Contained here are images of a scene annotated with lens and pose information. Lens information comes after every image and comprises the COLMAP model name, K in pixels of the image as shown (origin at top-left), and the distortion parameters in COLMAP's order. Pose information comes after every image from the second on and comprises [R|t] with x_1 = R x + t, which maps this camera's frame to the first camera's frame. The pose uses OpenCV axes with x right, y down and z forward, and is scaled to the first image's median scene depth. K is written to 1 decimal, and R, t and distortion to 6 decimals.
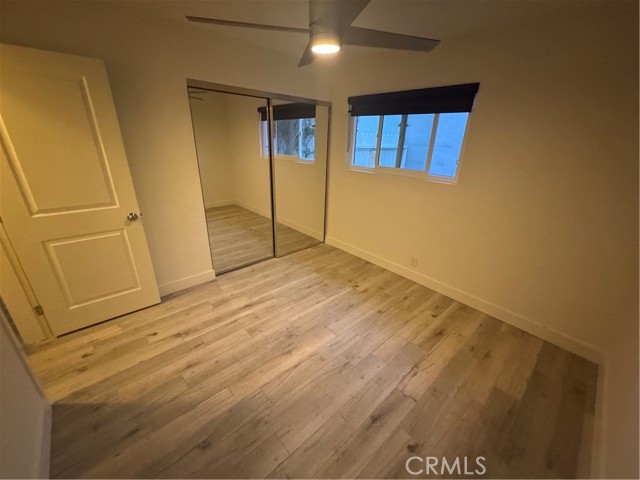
lens RADIAL K [[255.6, 0, 315.8], [0, 255.6, 242.9], [0, 0, 1]] dist [-0.002786, 0.000883]
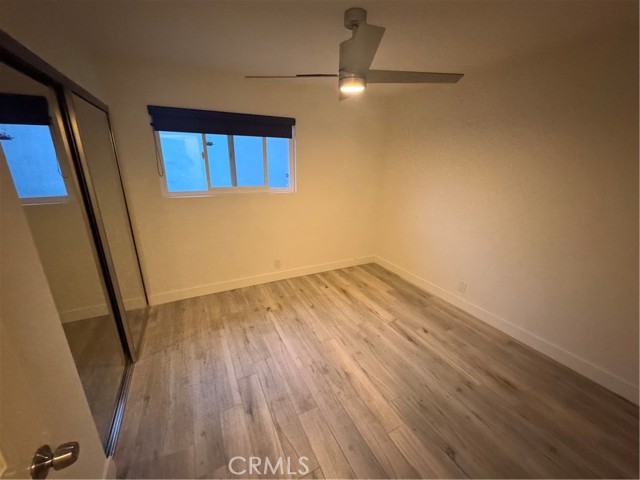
lens RADIAL K [[255.6, 0, 322.1], [0, 255.6, 245.5], [0, 0, 1]] dist [-0.002786, 0.000883]
pose [[0.255132, -0.332600, 0.907901, -0.706787], [0.364266, 0.902856, 0.228388, -0.232409], [-0.895666, 0.272449, 0.351502, 0.497700]]
